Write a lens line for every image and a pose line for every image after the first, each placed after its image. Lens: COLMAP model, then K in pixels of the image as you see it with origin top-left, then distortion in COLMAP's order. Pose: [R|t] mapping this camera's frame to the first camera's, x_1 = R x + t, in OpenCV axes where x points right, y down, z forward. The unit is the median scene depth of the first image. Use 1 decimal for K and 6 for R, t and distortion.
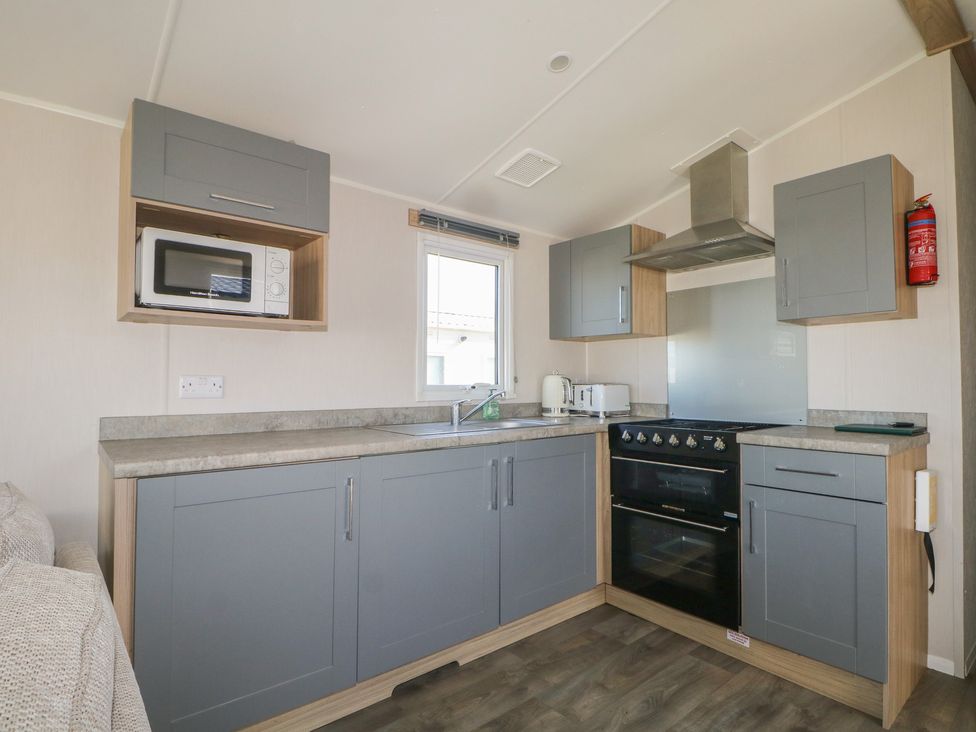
lens RADIAL K [[528.7, 0, 488.0], [0, 528.7, 366.0], [0, 0, 1]] dist [-0.000184, -0.001175]
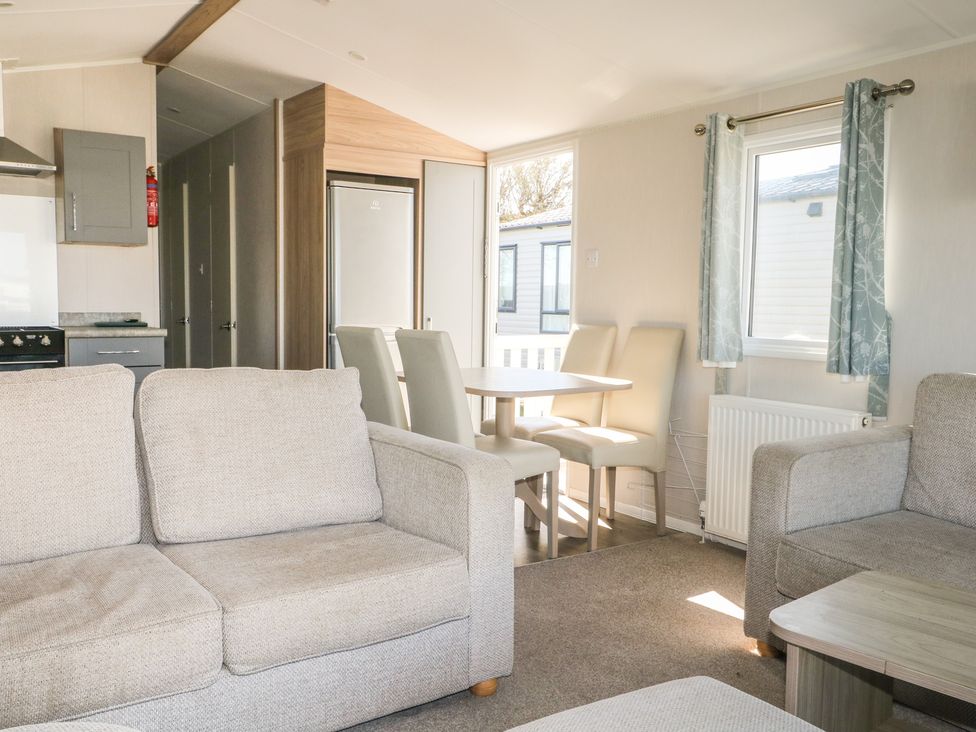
lens RADIAL K [[849.8, 0, 488.0], [0, 849.8, 366.0], [0, 0, 1]] dist [0.007313, 0.002173]
pose [[0.117647, -0.076445, 0.990109, -1.211443], [-0.042095, 0.995753, 0.081883, 0.001233], [-0.992163, -0.051312, 0.113929, -0.213073]]
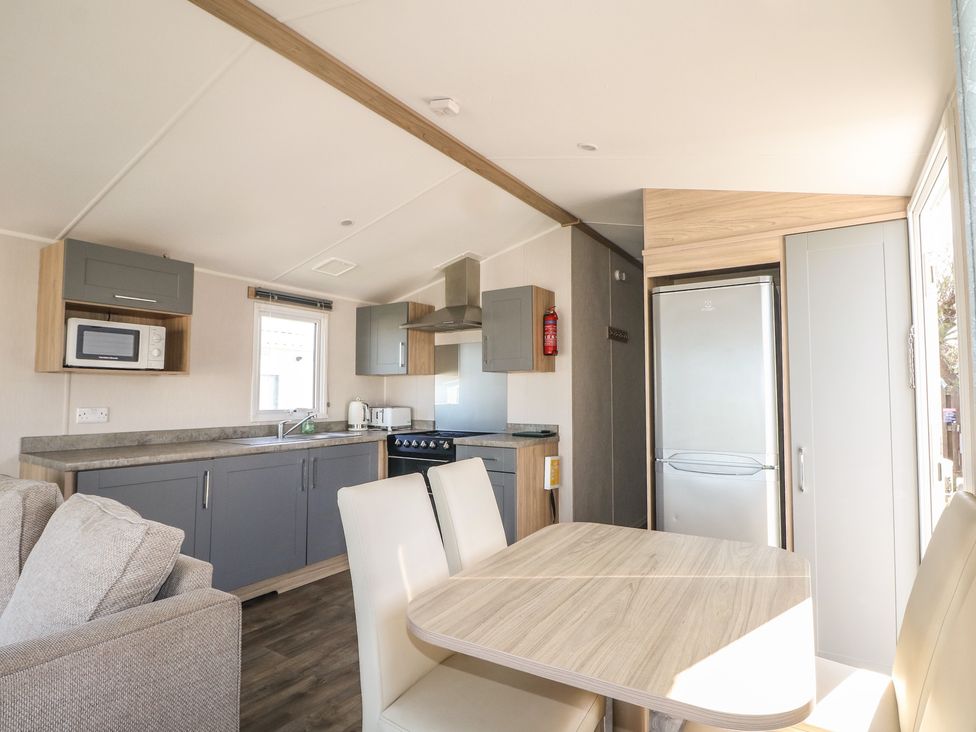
lens RADIAL K [[528.7, 0, 488.0], [0, 528.7, 366.0], [0, 0, 1]] dist [-0.000184, -0.001175]
pose [[0.958591, 0.015507, 0.284365, 0.070978], [-0.008809, 0.999653, -0.024820, -0.055253], [-0.284651, 0.021288, 0.958395, -0.565479]]
